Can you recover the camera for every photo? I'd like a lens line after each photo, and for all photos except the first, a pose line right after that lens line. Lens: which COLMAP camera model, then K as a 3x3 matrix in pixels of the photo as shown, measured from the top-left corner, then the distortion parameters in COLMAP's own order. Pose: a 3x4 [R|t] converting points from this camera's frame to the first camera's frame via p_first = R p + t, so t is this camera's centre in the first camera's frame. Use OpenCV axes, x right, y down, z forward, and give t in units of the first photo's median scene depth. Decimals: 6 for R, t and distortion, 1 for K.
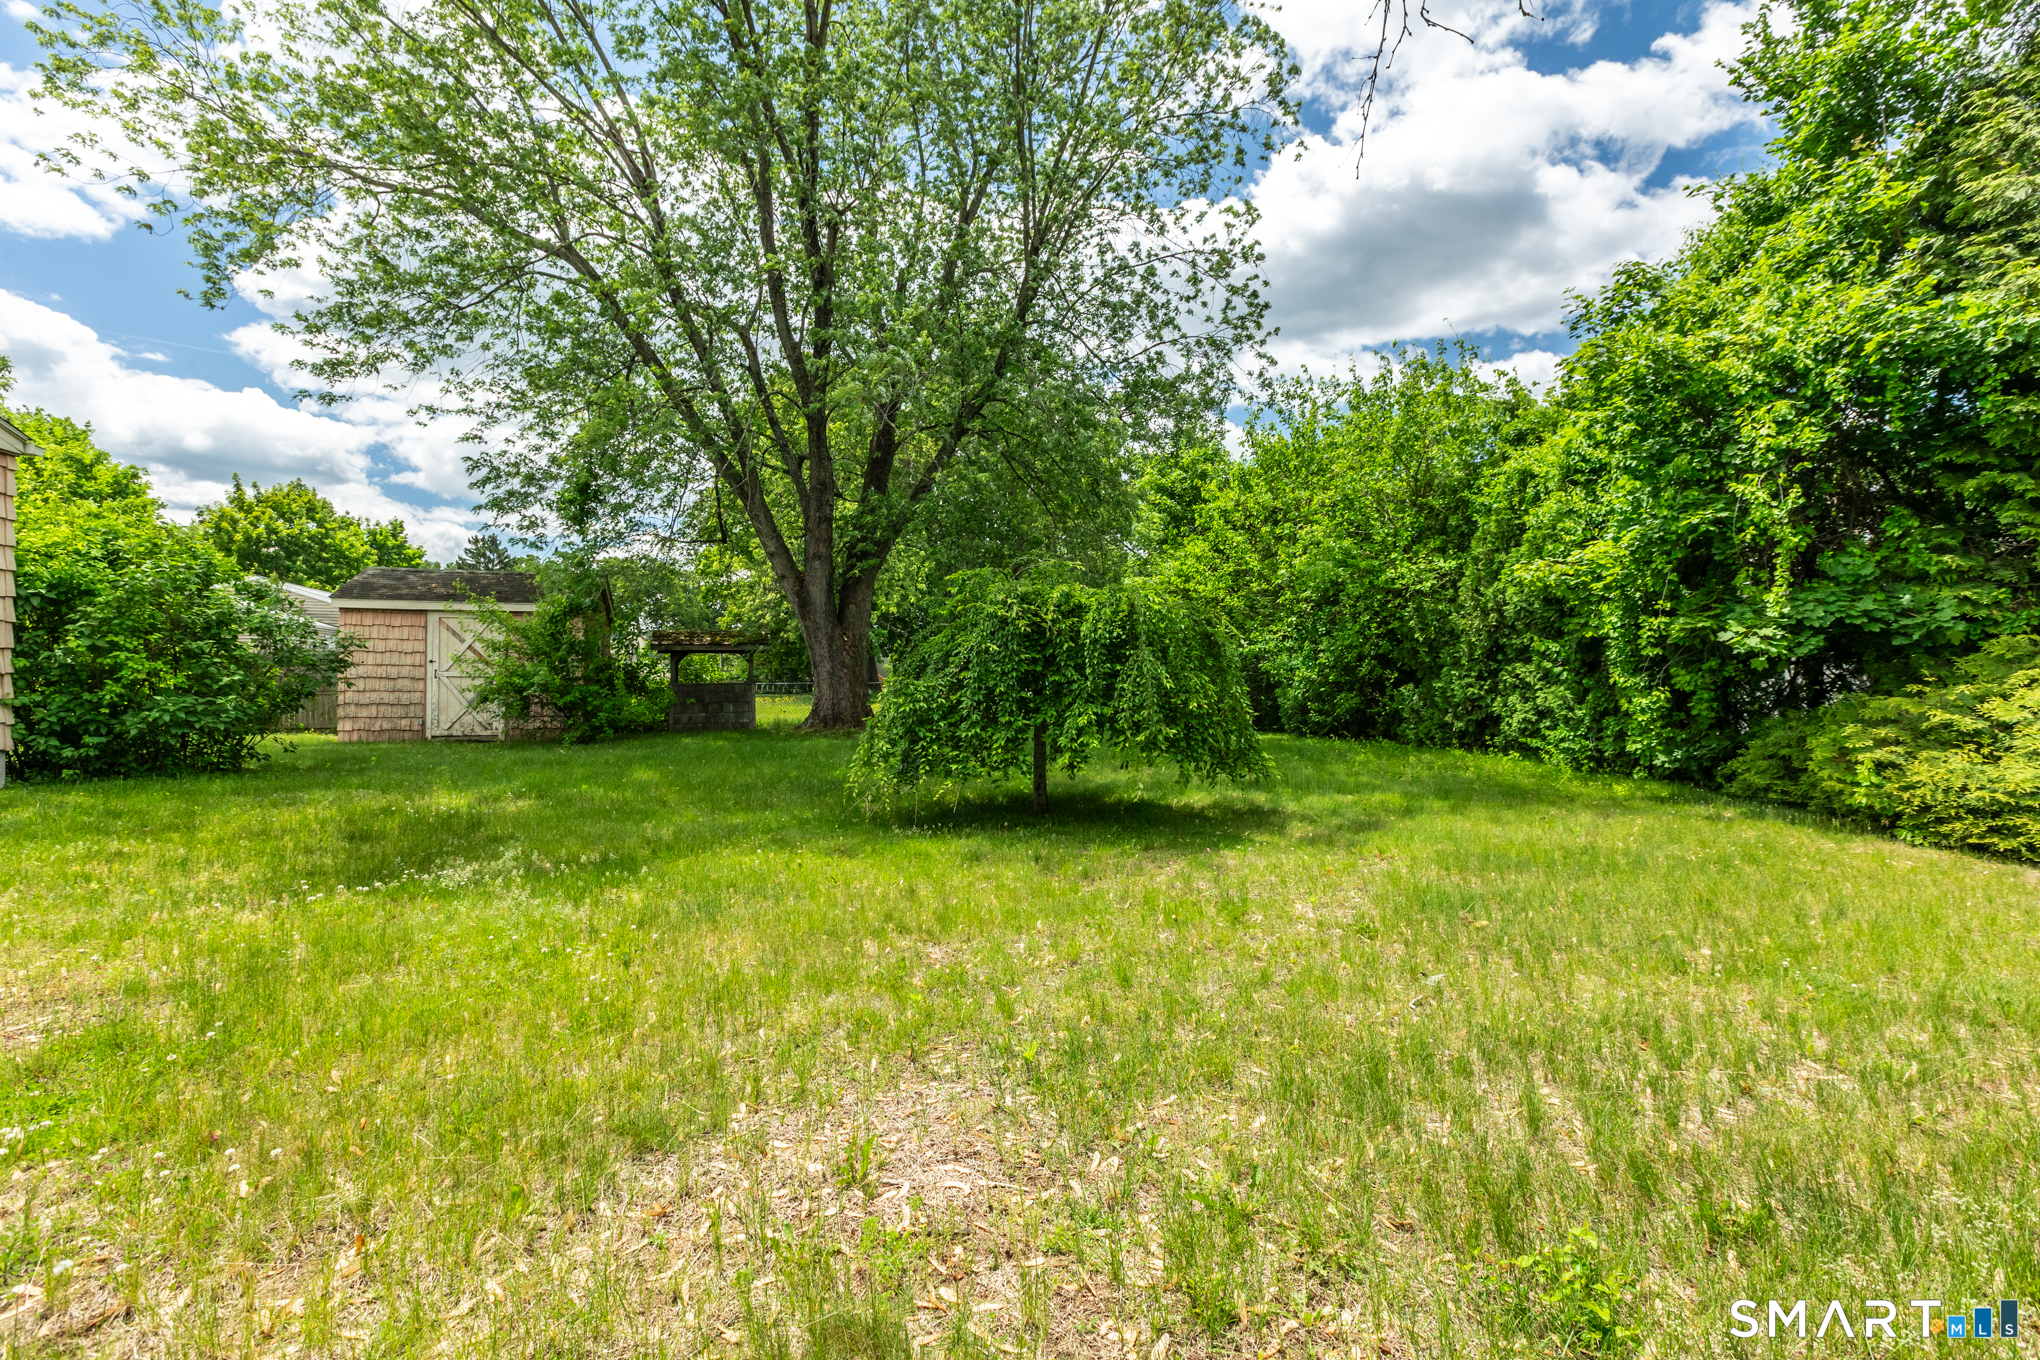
lens RADIAL K [[922.1, 0, 1022.8], [0, 922.1, 671.7], [0, 0, 1]] dist [0.000592, -0.000077]
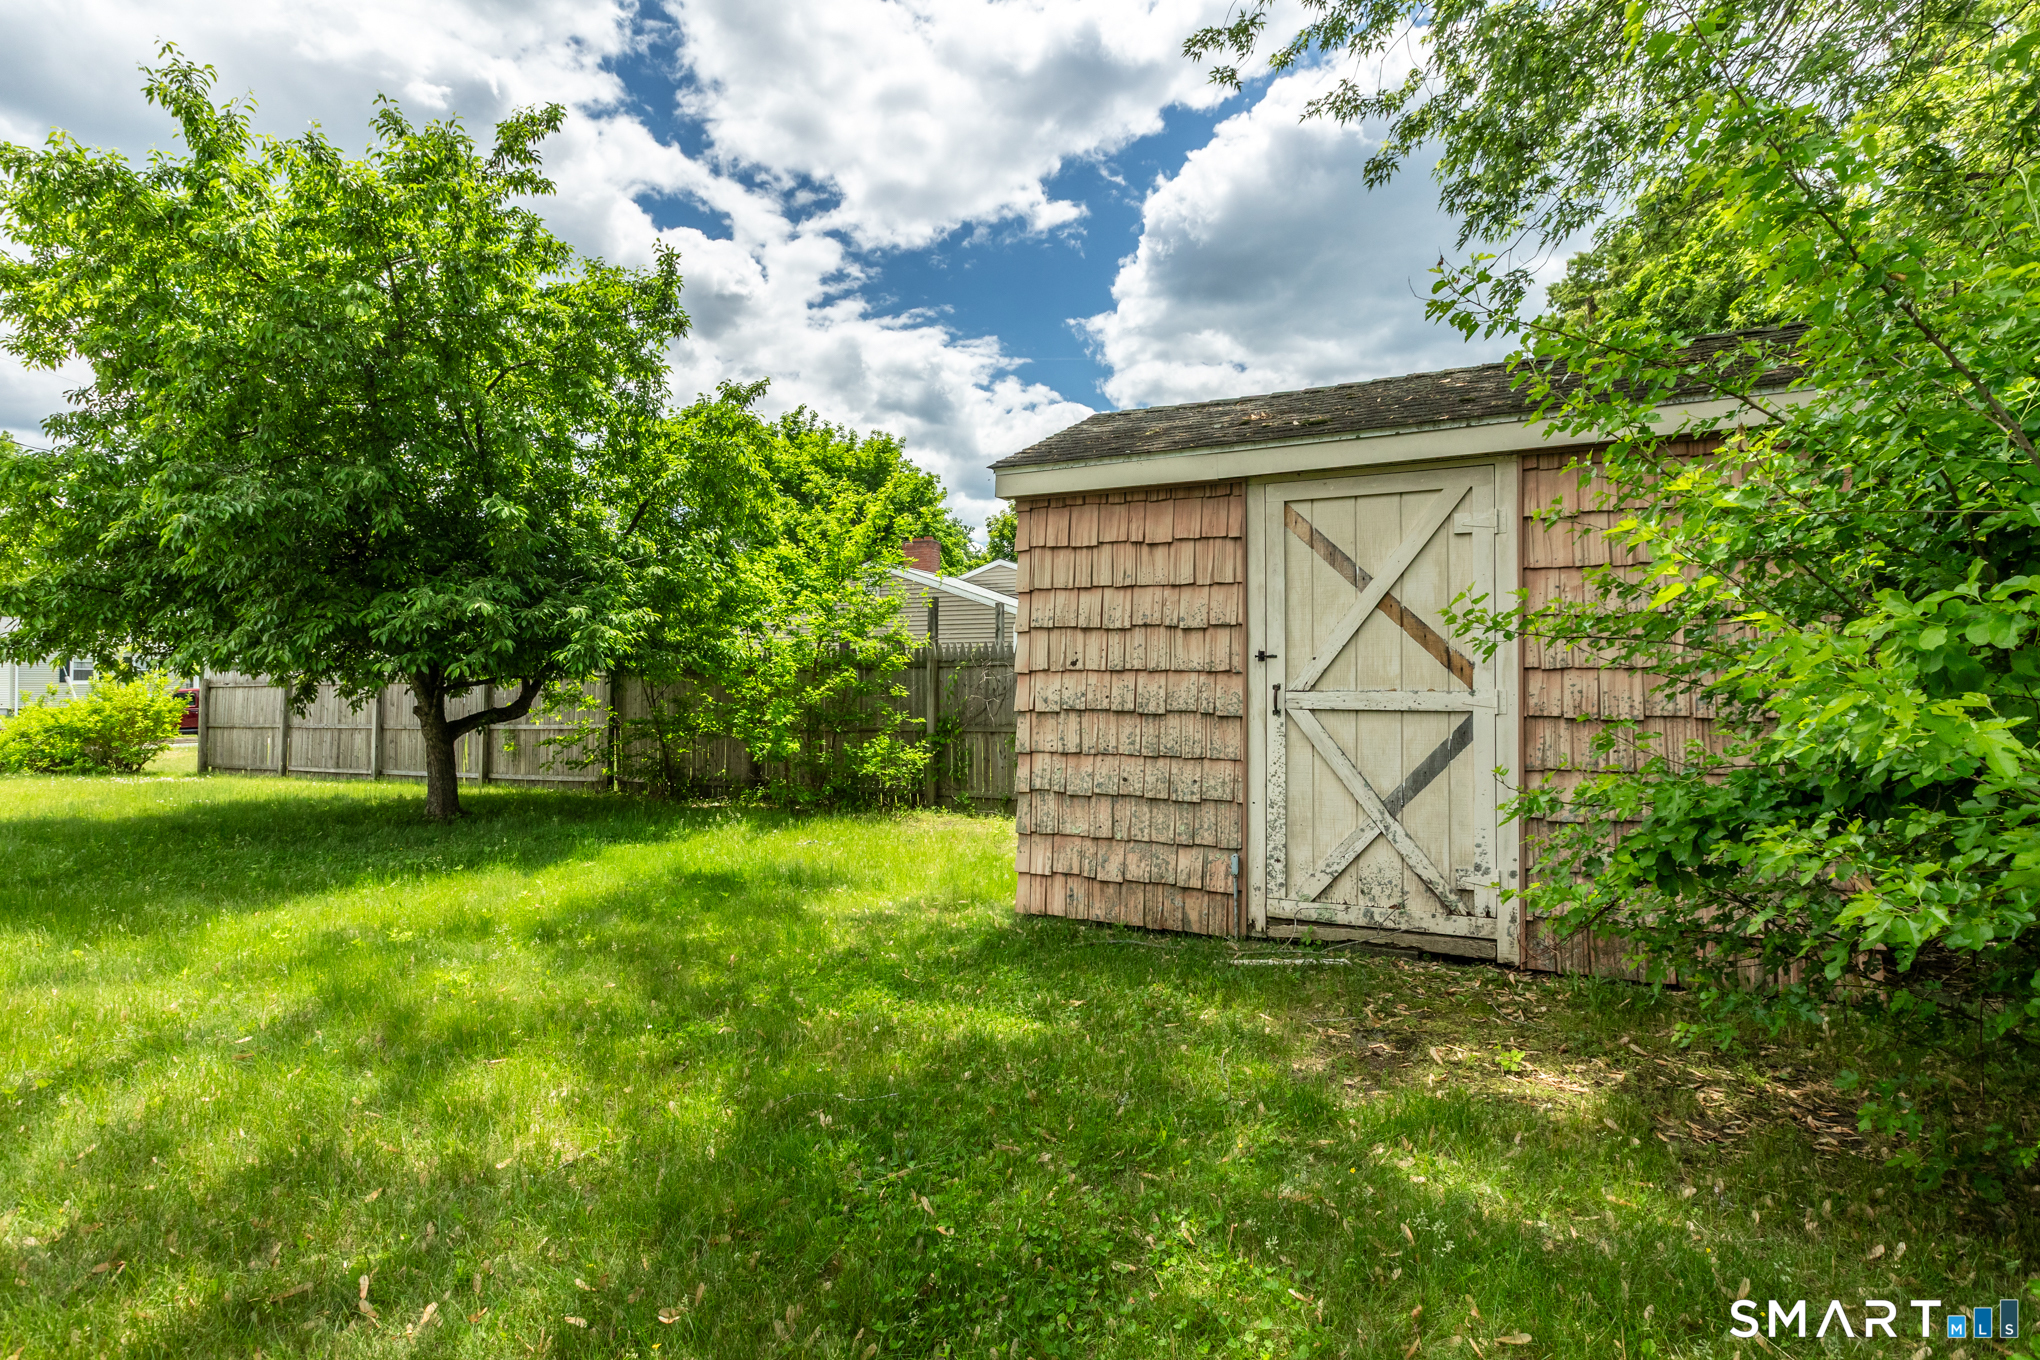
lens RADIAL K [[1000.2, 0, 1020.6], [0, 1000.2, 677.3], [0, 0, 1]] dist [-0.000310, -0.000008]
pose [[0.747577, -0.009285, -0.664110, -0.485836], [0.012214, 0.999925, -0.000230, -0.005400], [0.664063, -0.007939, 0.747635, 0.709831]]
